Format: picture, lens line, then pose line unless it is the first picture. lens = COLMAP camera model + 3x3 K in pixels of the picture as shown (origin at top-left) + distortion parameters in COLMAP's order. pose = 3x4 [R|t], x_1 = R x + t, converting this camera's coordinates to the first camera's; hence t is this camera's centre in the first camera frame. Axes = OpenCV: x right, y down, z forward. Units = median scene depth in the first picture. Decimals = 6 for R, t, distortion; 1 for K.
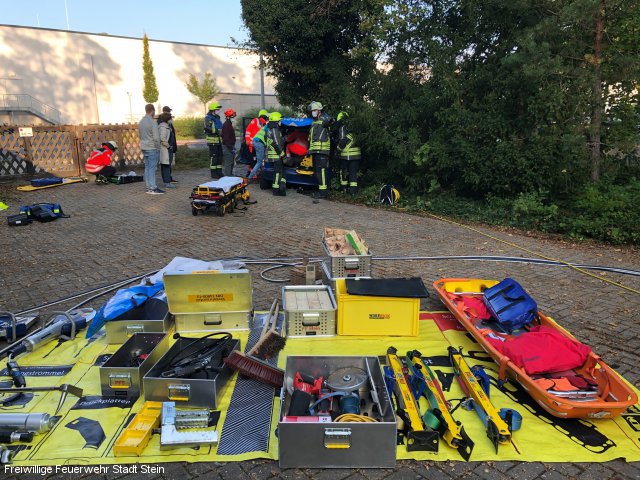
lens RADIAL K [[522.8, 0, 319.7], [0, 522.8, 246.3], [0, 0, 1]] dist [0.003282, -0.003058]
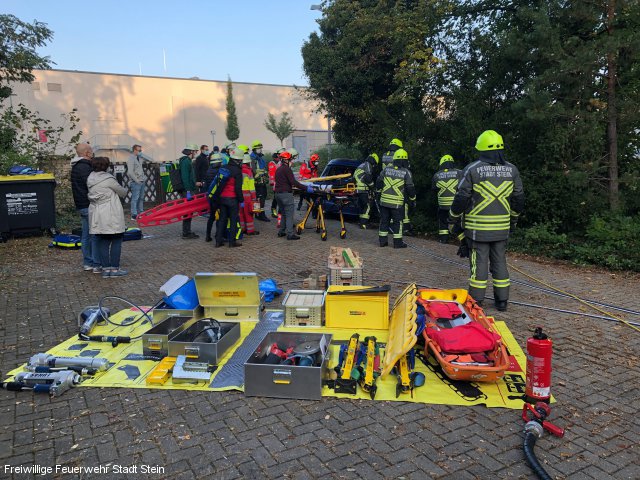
lens RADIAL K [[520.9, 0, 321.5], [0, 520.9, 240.6], [0, 0, 1]] dist [-0.003815, 0.000563]
pose [[0.989652, 0.014975, -0.142704, 0.222080], [-0.025221, 0.997209, -0.070268, 0.051167], [0.141253, 0.073140, 0.987268, -0.304893]]
